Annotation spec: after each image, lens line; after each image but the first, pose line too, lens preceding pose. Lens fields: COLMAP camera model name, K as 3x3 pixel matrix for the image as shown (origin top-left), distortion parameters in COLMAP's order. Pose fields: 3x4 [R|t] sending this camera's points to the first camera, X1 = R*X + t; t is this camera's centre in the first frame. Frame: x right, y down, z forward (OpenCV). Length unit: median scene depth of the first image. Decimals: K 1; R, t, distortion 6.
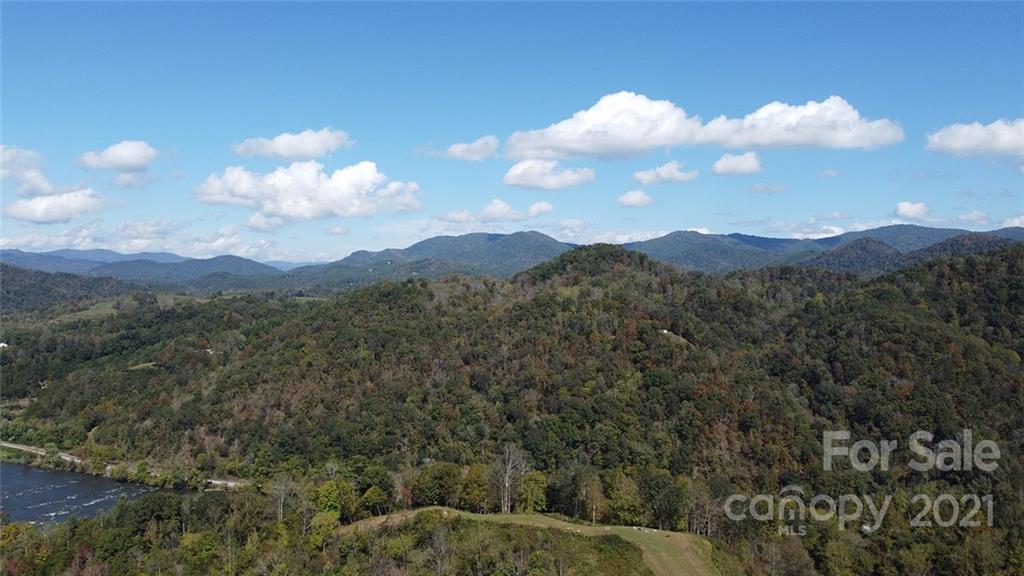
lens RADIAL K [[778.4, 0, 511.4], [0, 778.4, 283.6], [0, 0, 1]] dist [-0.006964, -0.003102]
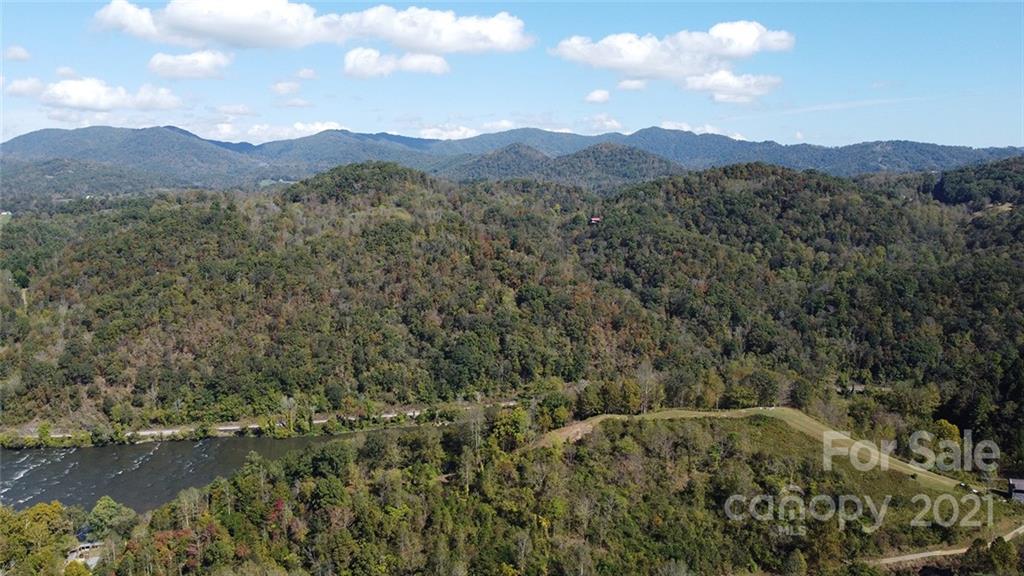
lens RADIAL K [[778.4, 0, 508.7], [0, 778.4, 284.3], [0, 0, 1]] dist [-0.005967, -0.003214]
pose [[0.892185, -0.066991, 0.446675, -0.301420], [0.006526, 0.990748, 0.135554, -0.041950], [-0.451623, -0.118024, 0.884368, -0.026507]]
